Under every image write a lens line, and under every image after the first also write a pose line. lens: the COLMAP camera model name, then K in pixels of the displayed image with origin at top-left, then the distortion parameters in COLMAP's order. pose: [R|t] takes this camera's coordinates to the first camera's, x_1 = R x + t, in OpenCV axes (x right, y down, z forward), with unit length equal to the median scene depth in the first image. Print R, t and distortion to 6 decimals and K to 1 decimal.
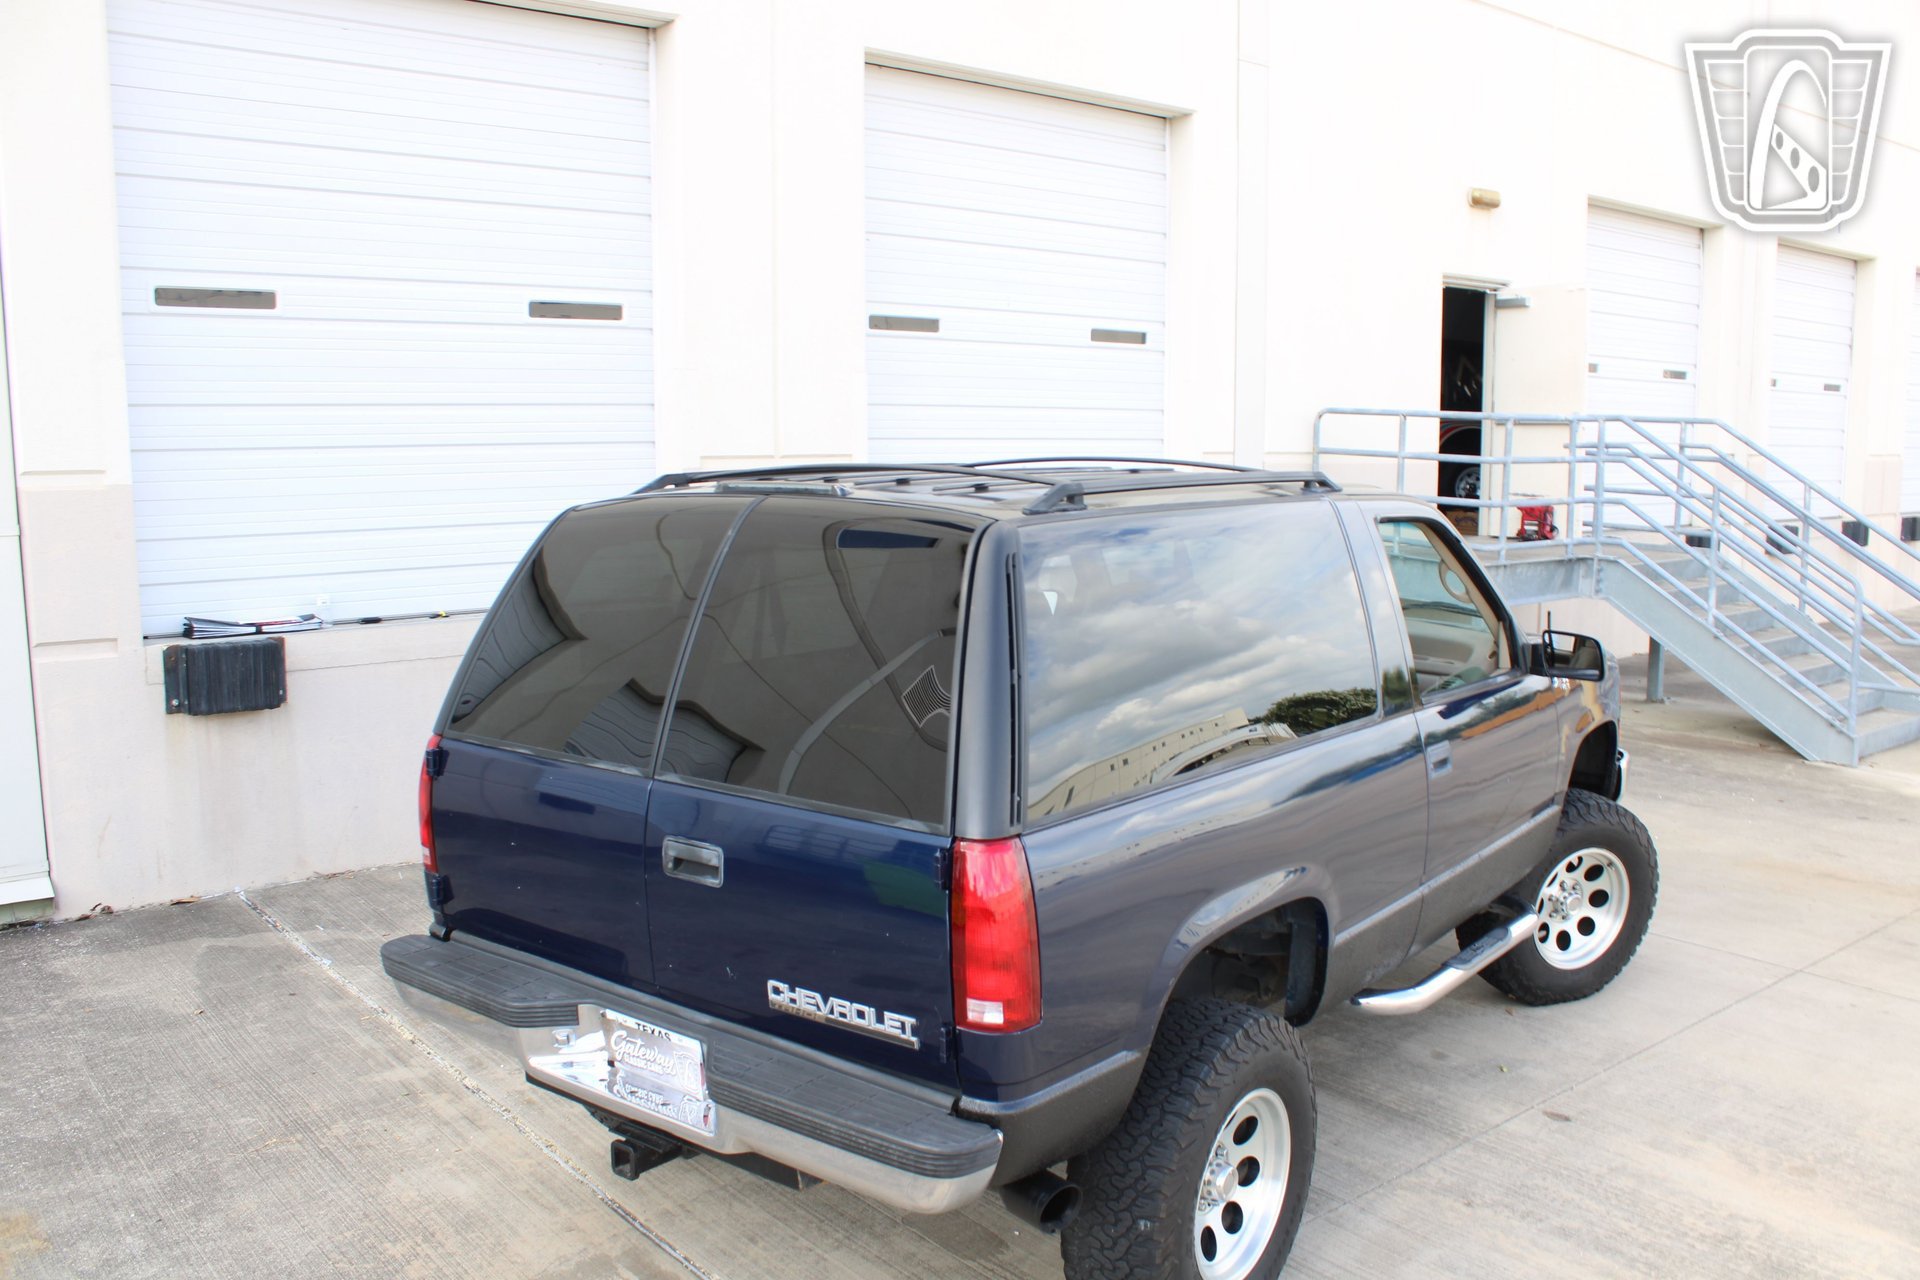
lens RADIAL K [[1621.8, 0, 967.0], [0, 1621.8, 637.8], [0, 0, 1]] dist [-0.164966, 0.140879]
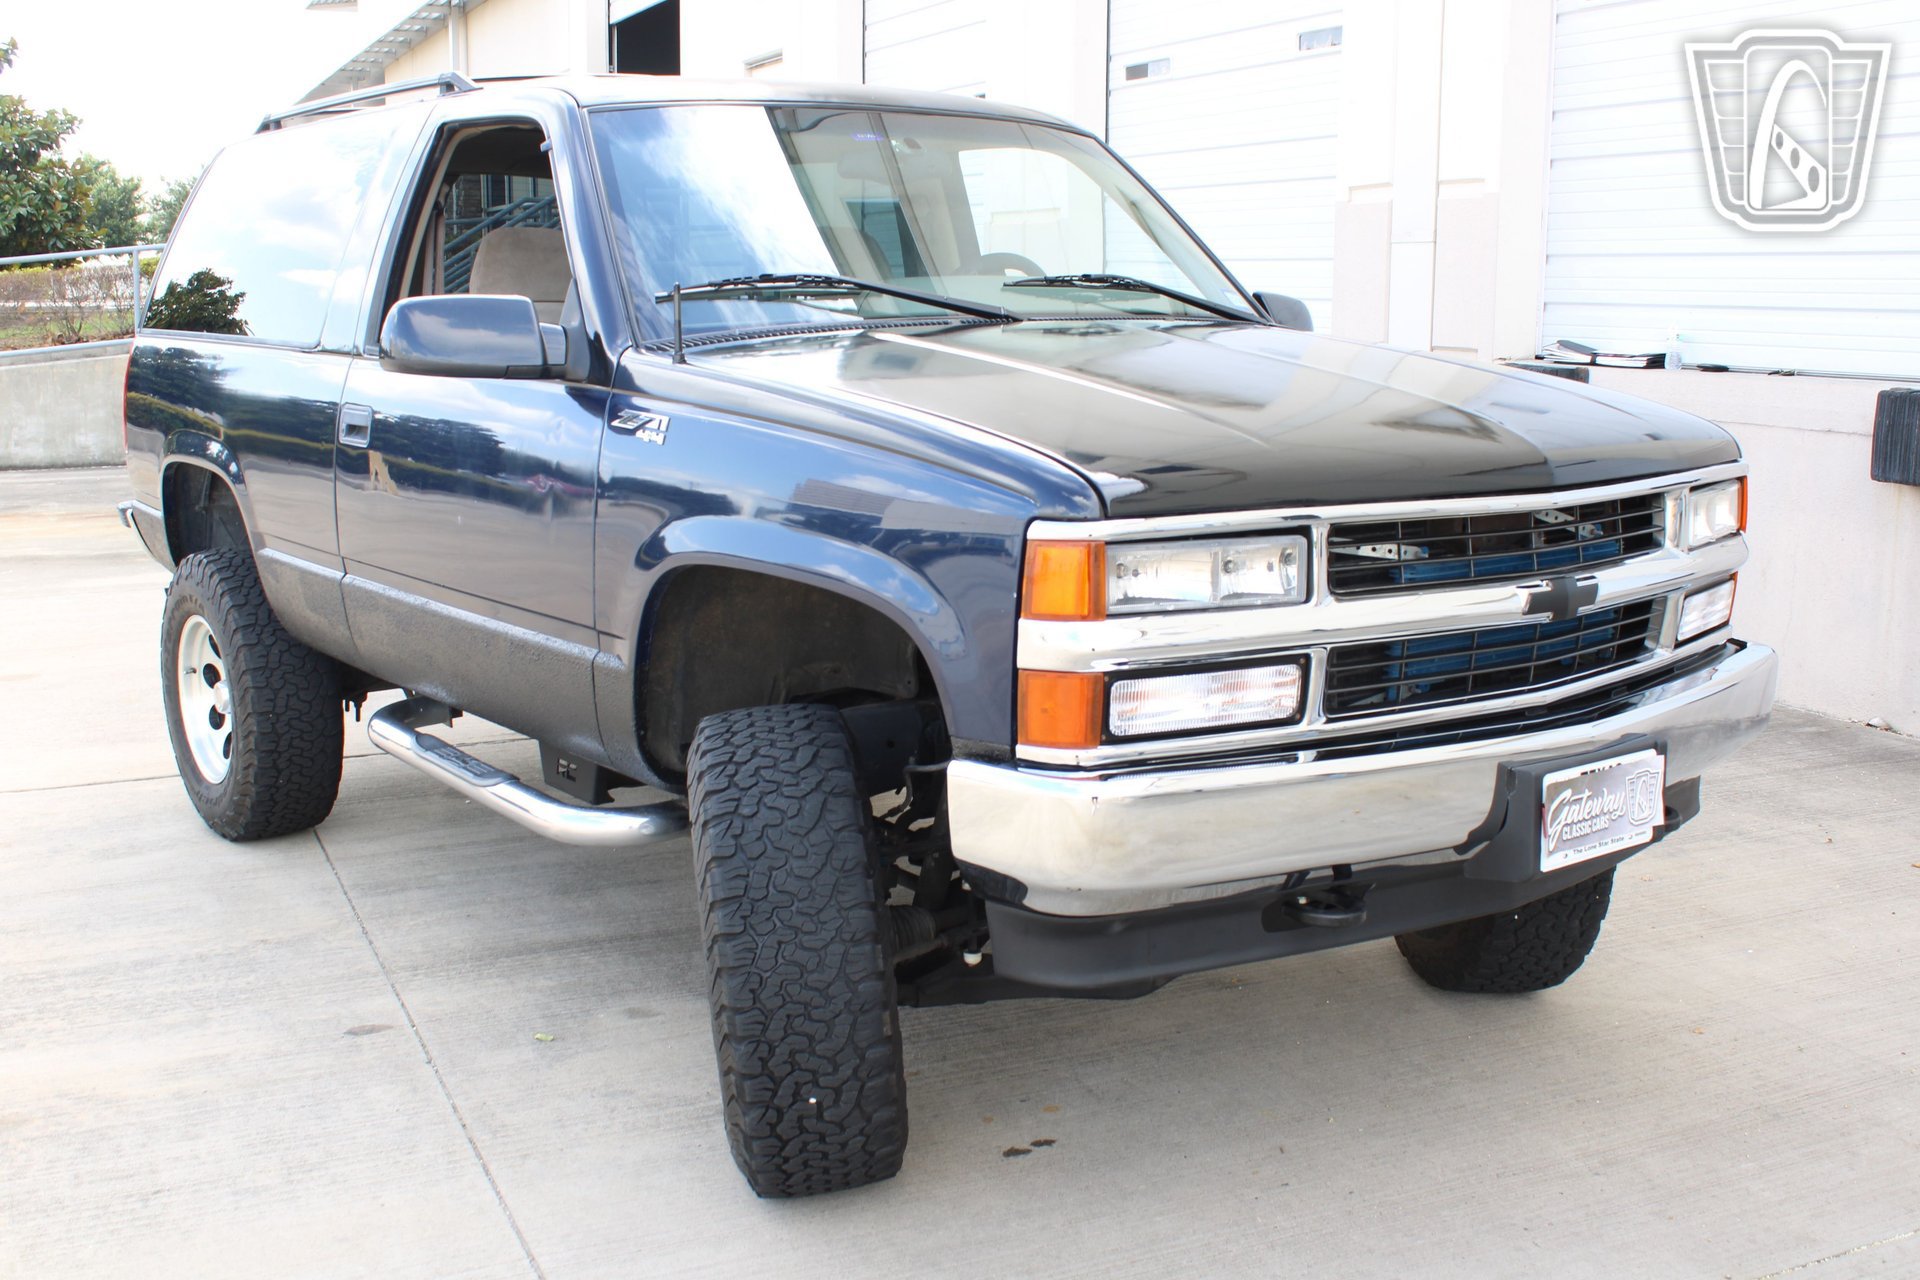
lens RADIAL K [[2028.9, 0, 960.0], [0, 2028.9, 640.0], [0, 0, 1]] dist [-0.129484, 0.163676]
pose [[-0.262414, 0.166944, -0.950405, 1.277191], [-0.121908, 0.971294, 0.204273, -0.063998], [0.957224, 0.169466, -0.234529, 1.666330]]
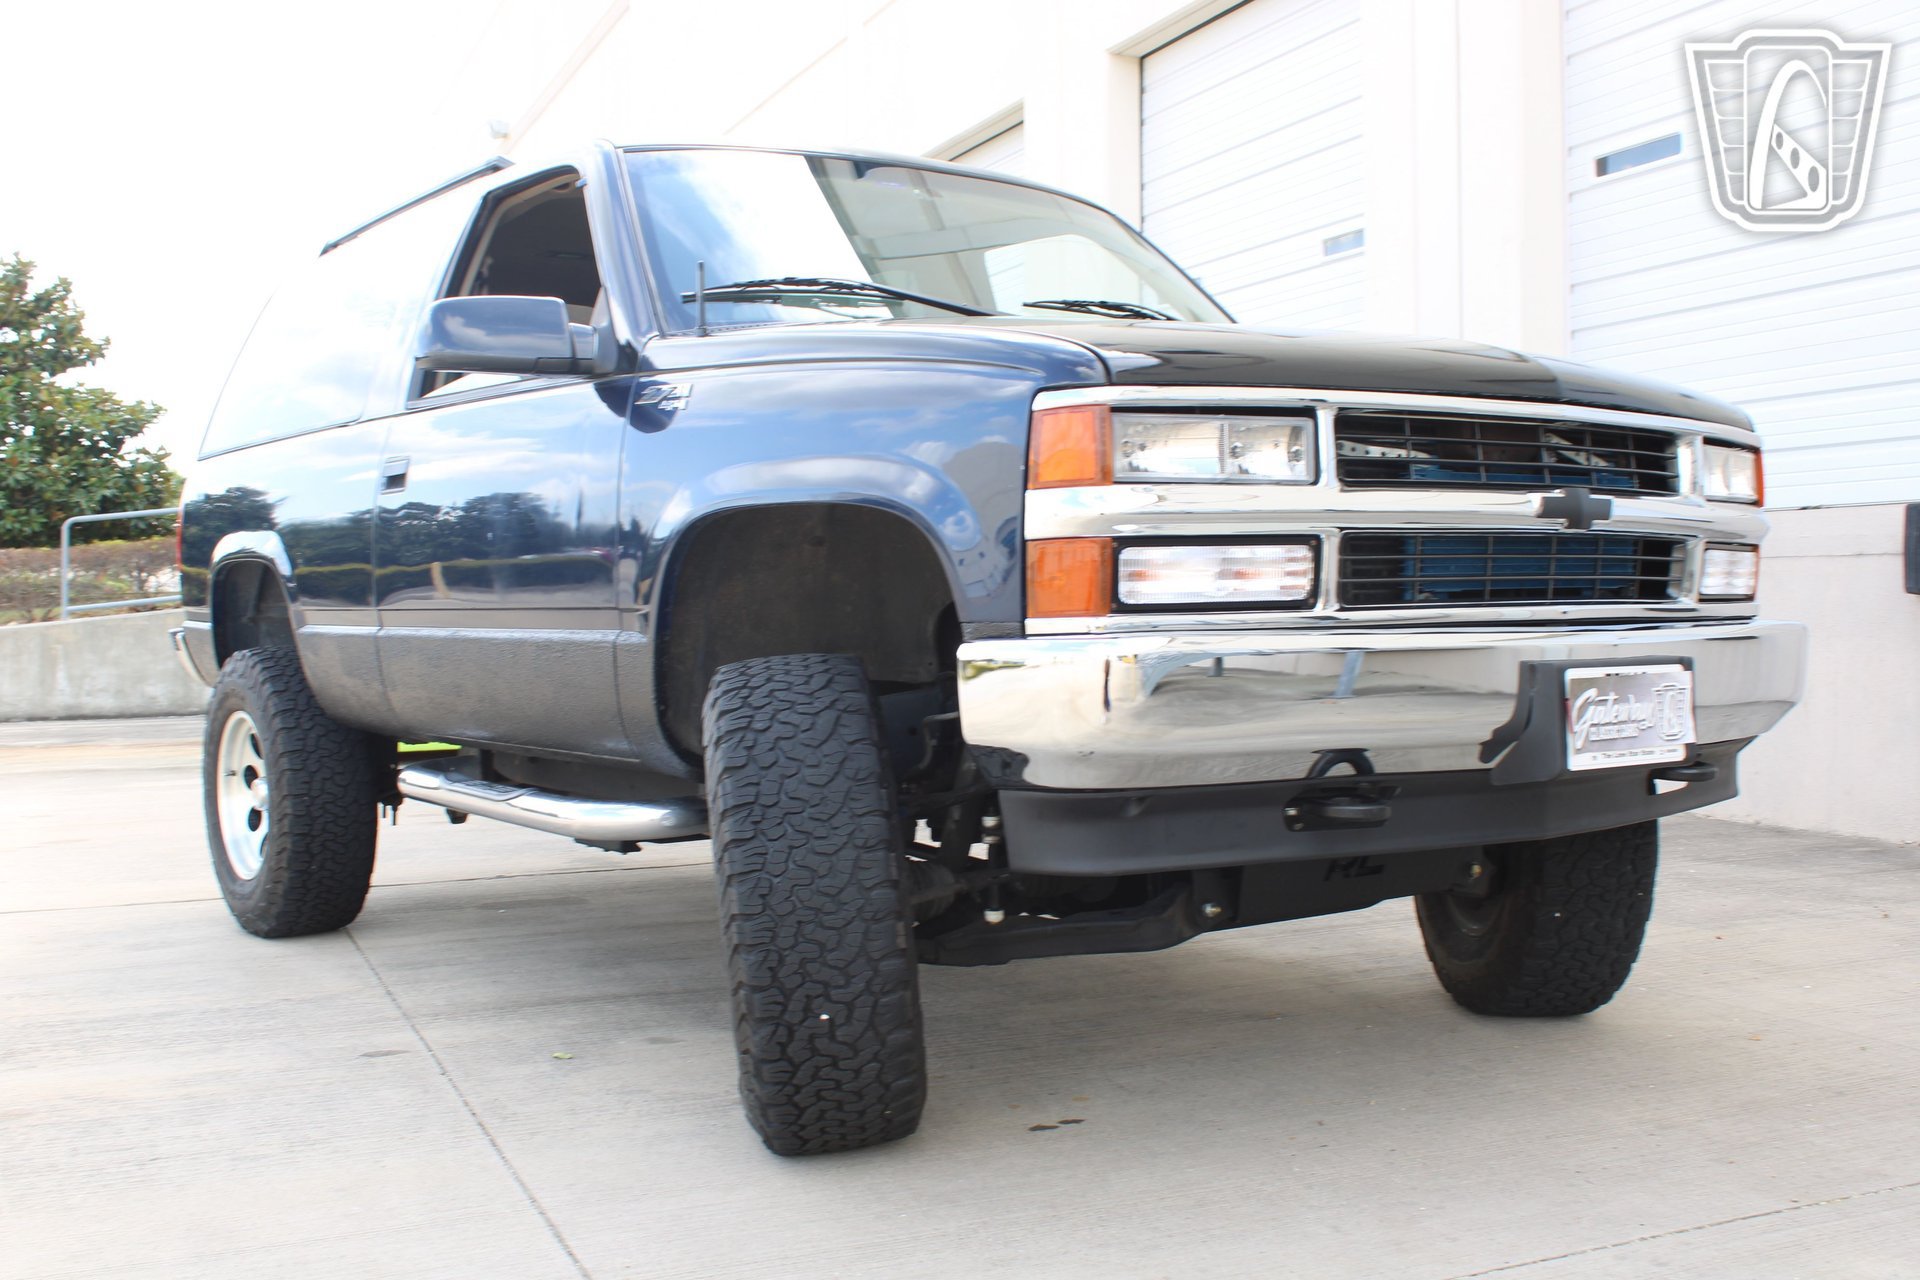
lens RADIAL K [[2006.1, 0, 960.0], [0, 2006.1, 640.0], [0, 0, 1]] dist [-0.129757, 0.158055]
pose [[-0.288656, 0.020878, -0.957205, 1.277581], [-0.106984, 0.992798, 0.053917, 0.080927], [0.951437, 0.117969, -0.284344, 1.700752]]
